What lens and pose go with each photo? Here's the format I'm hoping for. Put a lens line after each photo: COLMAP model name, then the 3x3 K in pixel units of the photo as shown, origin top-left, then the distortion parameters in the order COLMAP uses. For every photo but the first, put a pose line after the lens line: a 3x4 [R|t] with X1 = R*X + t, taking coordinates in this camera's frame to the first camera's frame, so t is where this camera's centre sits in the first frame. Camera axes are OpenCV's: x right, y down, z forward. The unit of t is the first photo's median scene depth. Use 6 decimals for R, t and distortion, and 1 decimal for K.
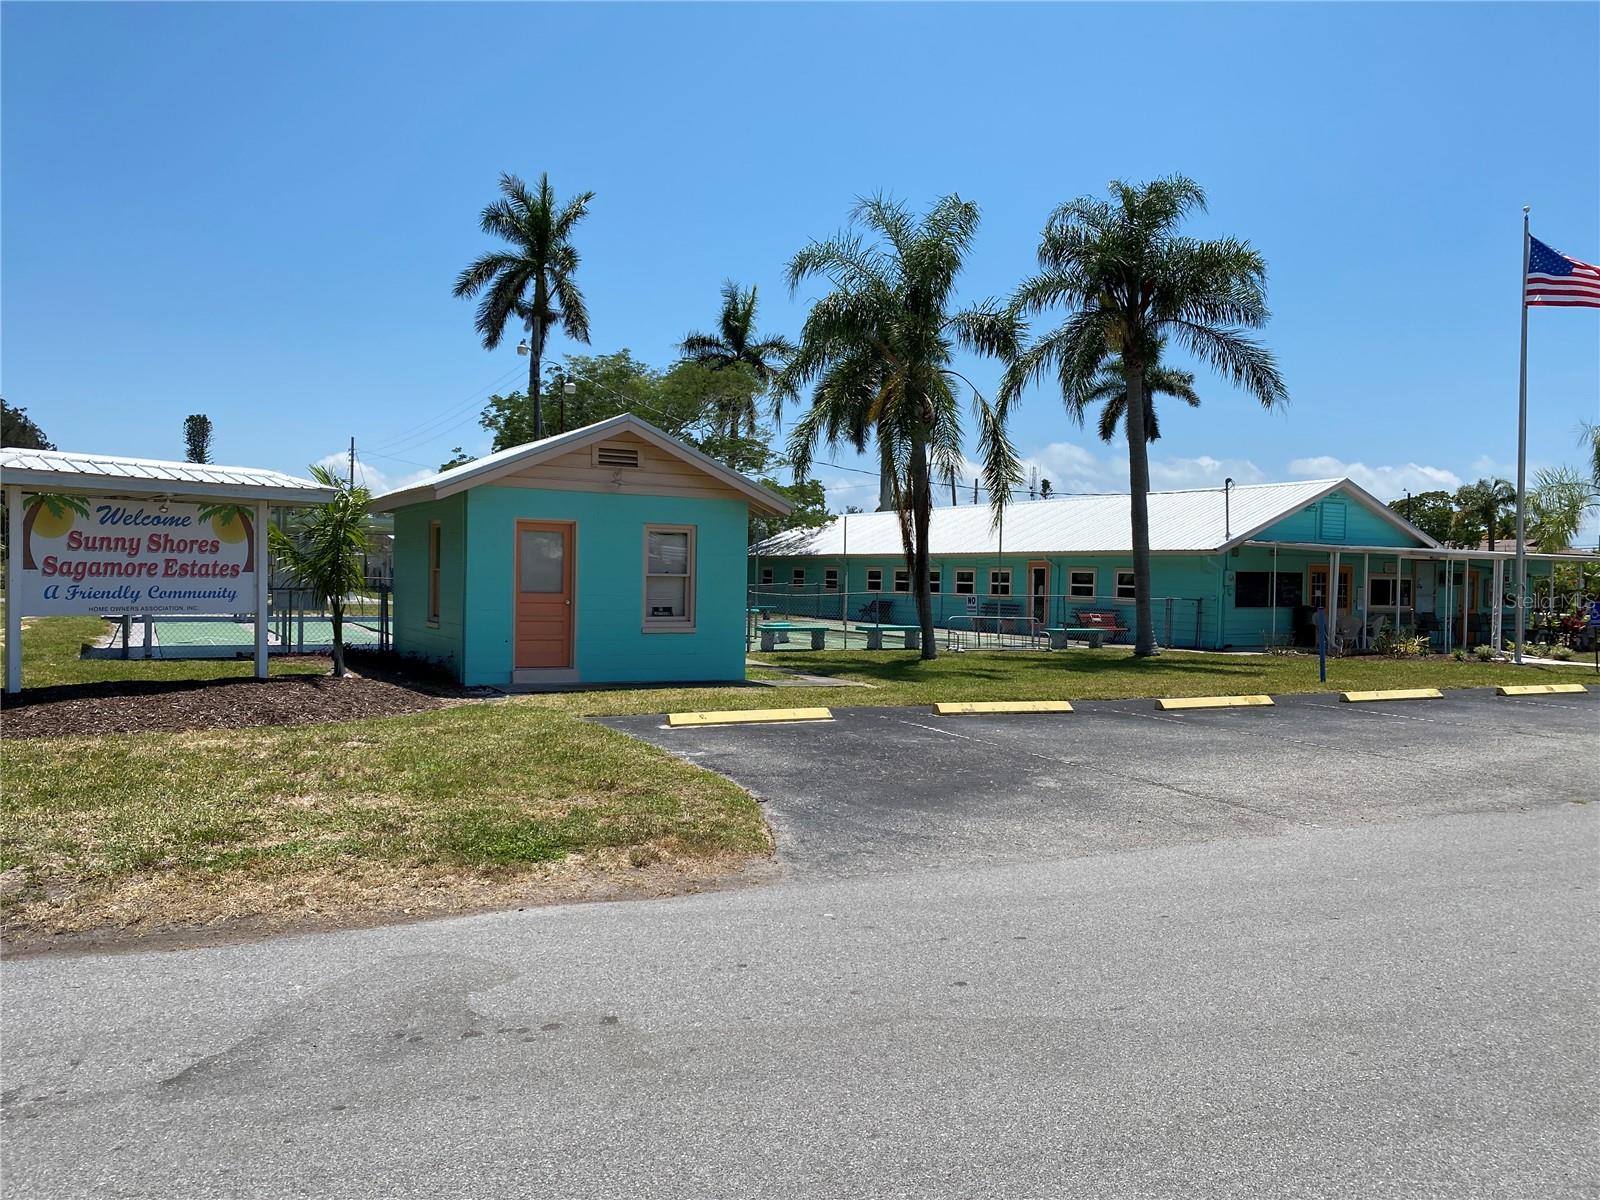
lens RADIAL K [[1226.4, 0, 798.5], [0, 1226.4, 598.4], [0, 0, 1]] dist [0.014420, -0.004959]
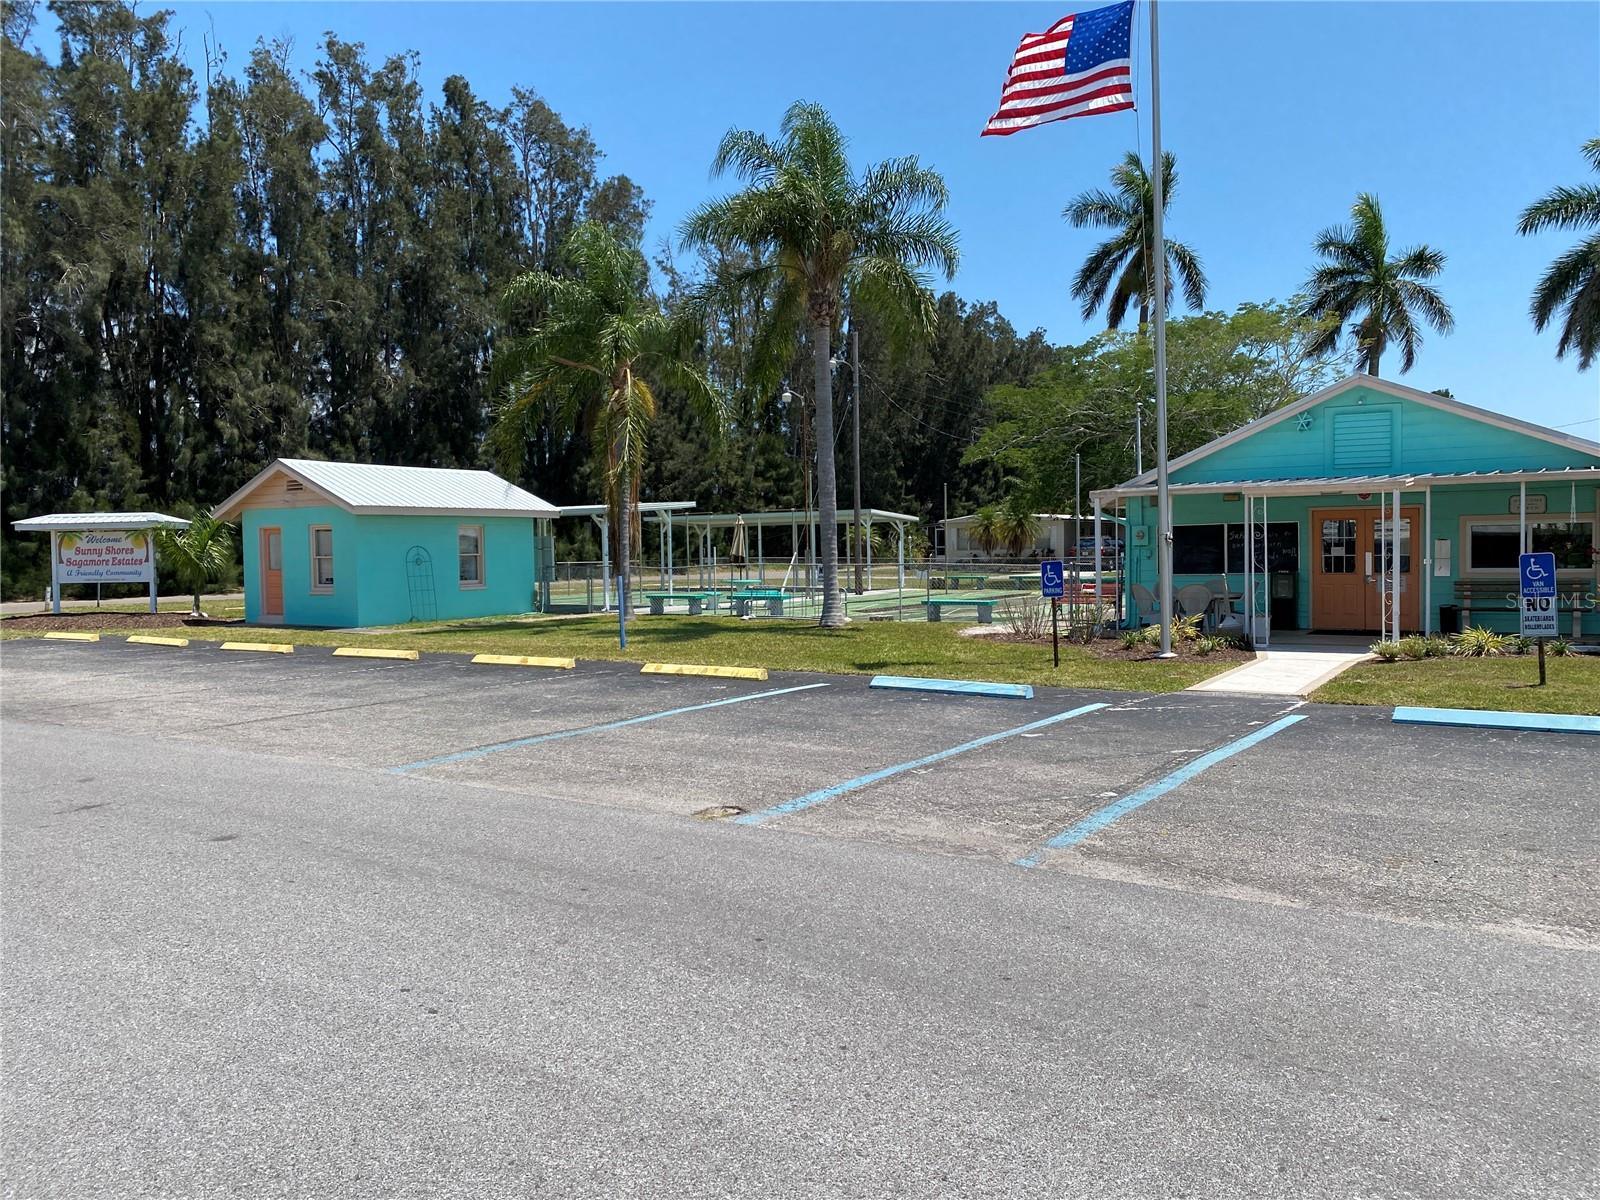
lens RADIAL K [[1226.4, 0, 795.6], [0, 1226.4, 594.9], [0, 0, 1]] dist [0.014420, -0.004959]
pose [[0.497834, 0.003848, -0.867264, 1.960512], [0.008601, 0.999919, 0.009374, 0.024300], [0.867230, -0.012126, 0.497760, 0.944033]]
